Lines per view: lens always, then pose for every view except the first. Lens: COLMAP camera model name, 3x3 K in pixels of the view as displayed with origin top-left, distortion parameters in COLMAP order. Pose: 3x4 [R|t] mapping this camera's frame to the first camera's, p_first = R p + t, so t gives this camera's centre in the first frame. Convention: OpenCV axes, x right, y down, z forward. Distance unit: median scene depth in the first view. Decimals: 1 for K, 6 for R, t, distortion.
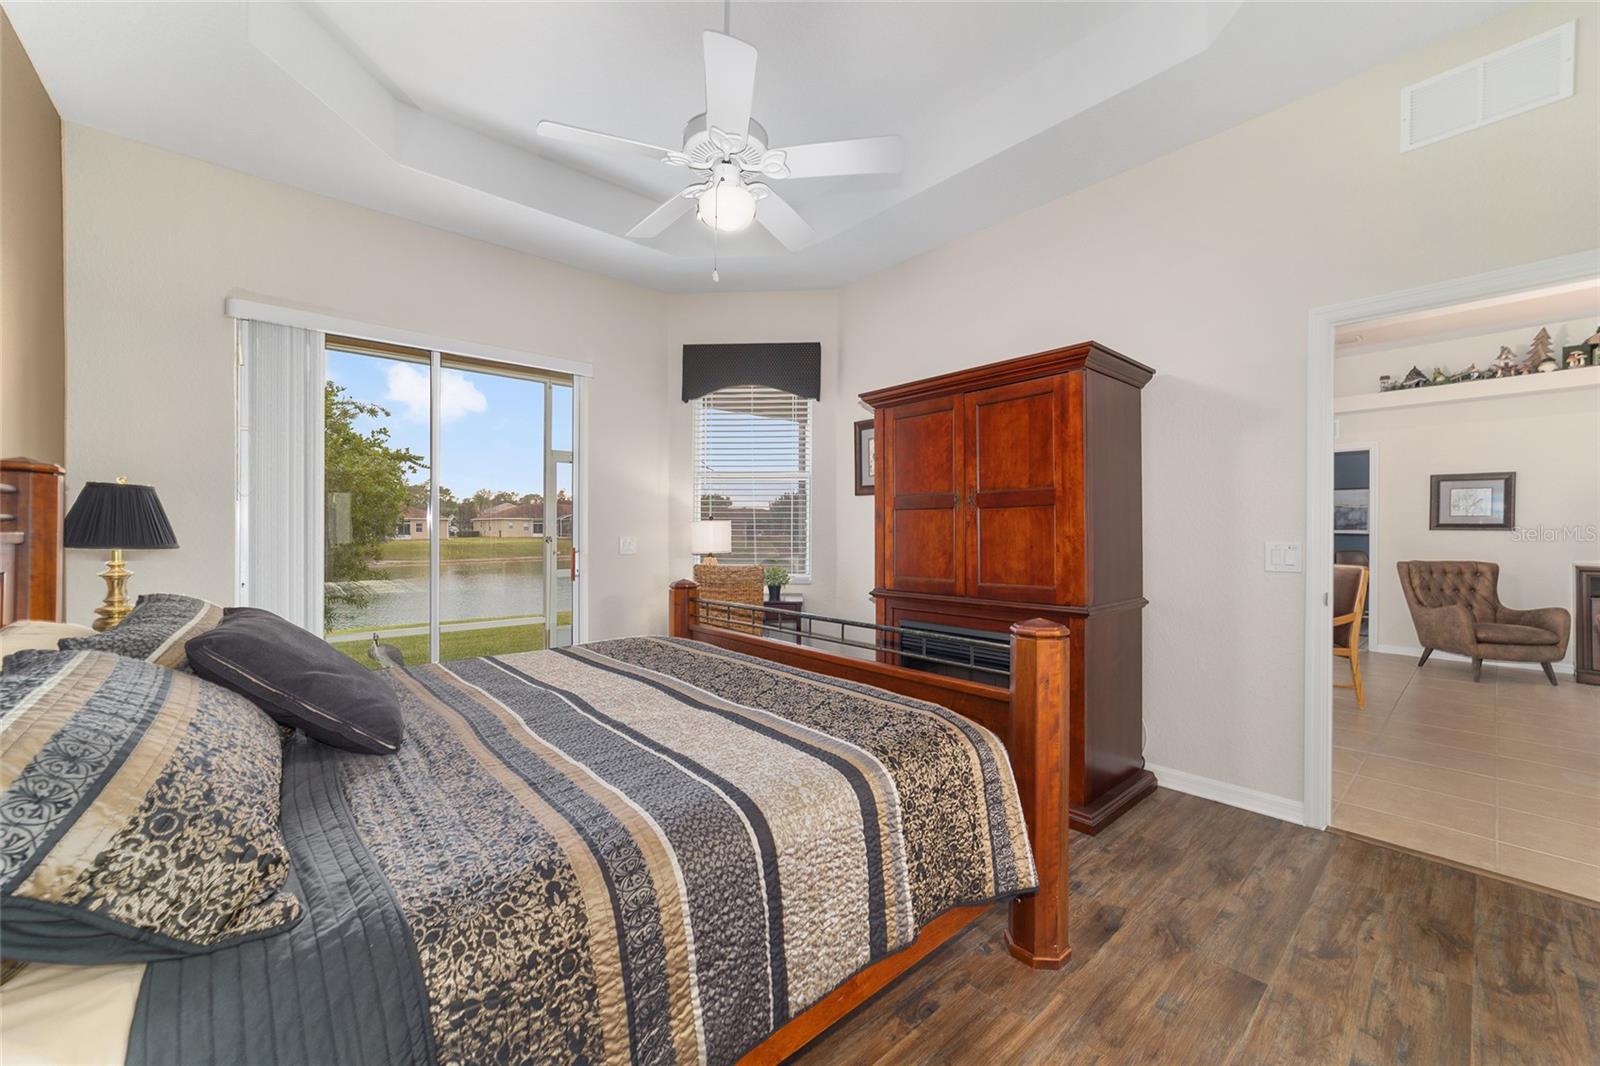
lens RADIAL K [[617.5, 0, 794.8], [0, 617.5, 534.4], [0, 0, 1]] dist [-0.015435, 0.006337]
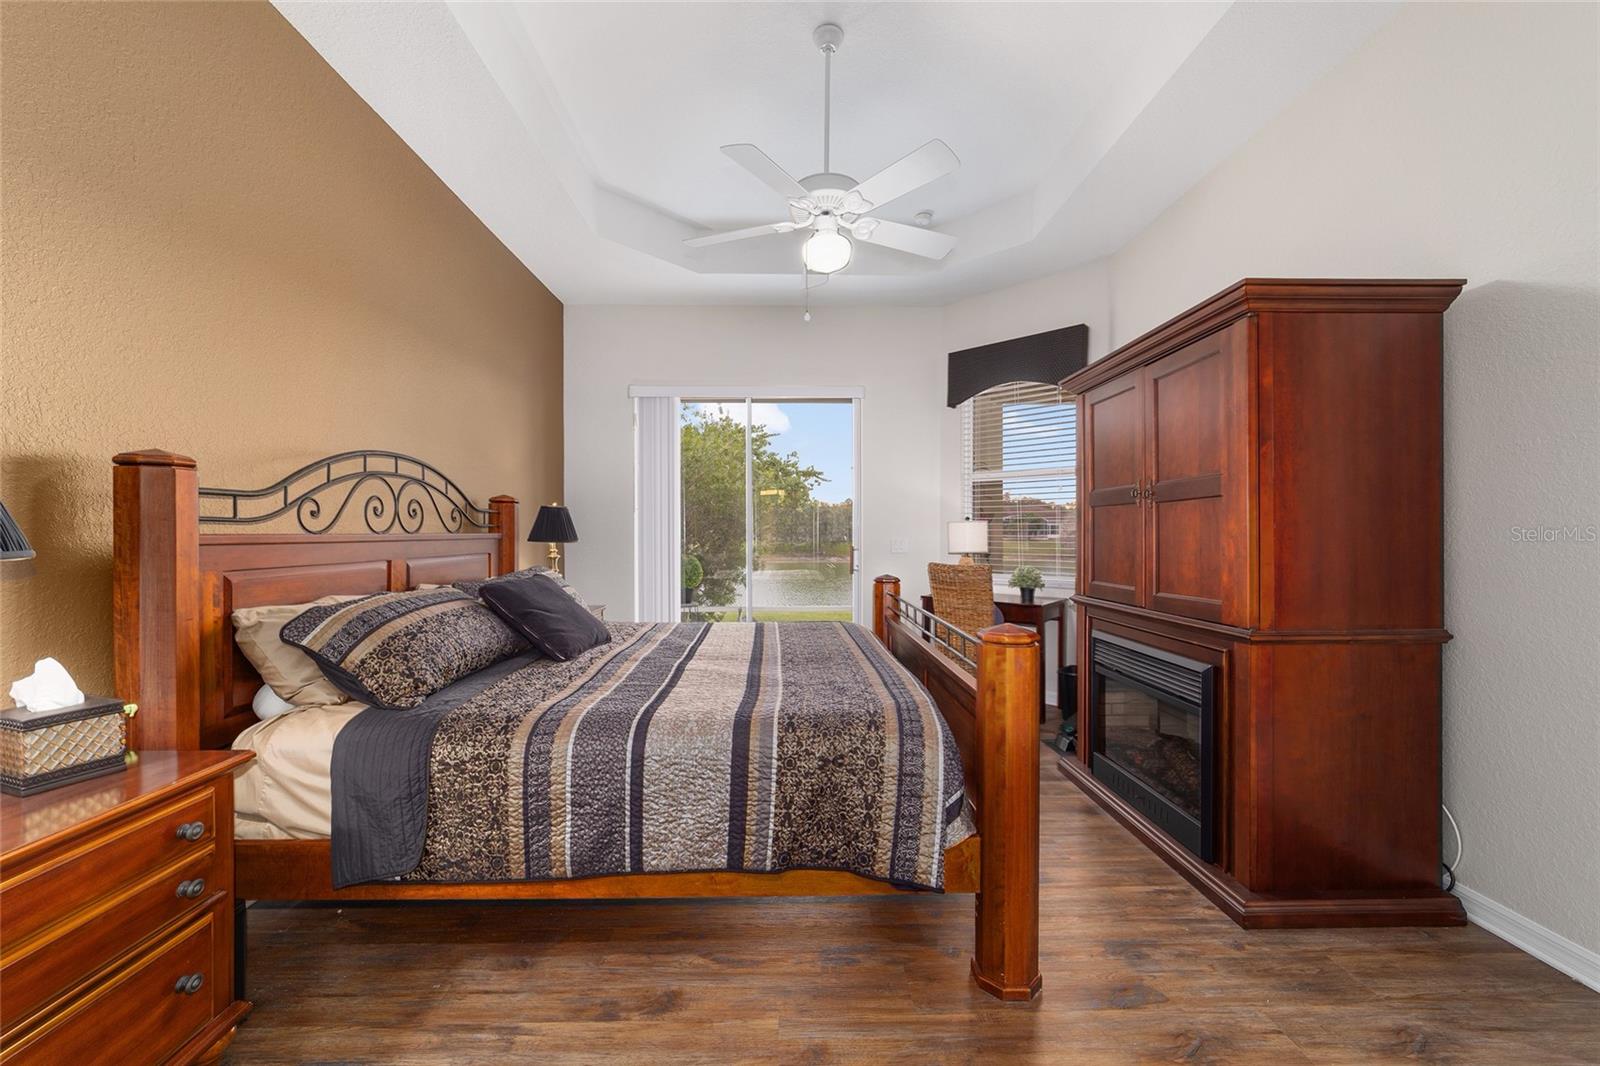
lens RADIAL K [[617.5, 0, 801.3], [0, 617.5, 539.4], [0, 0, 1]] dist [-0.015435, 0.006337]
pose [[0.766695, 0.004580, -0.641995, 0.986681], [-0.000326, 0.999977, 0.006744, 0.004324], [0.642011, -0.004962, 0.766679, 0.116399]]
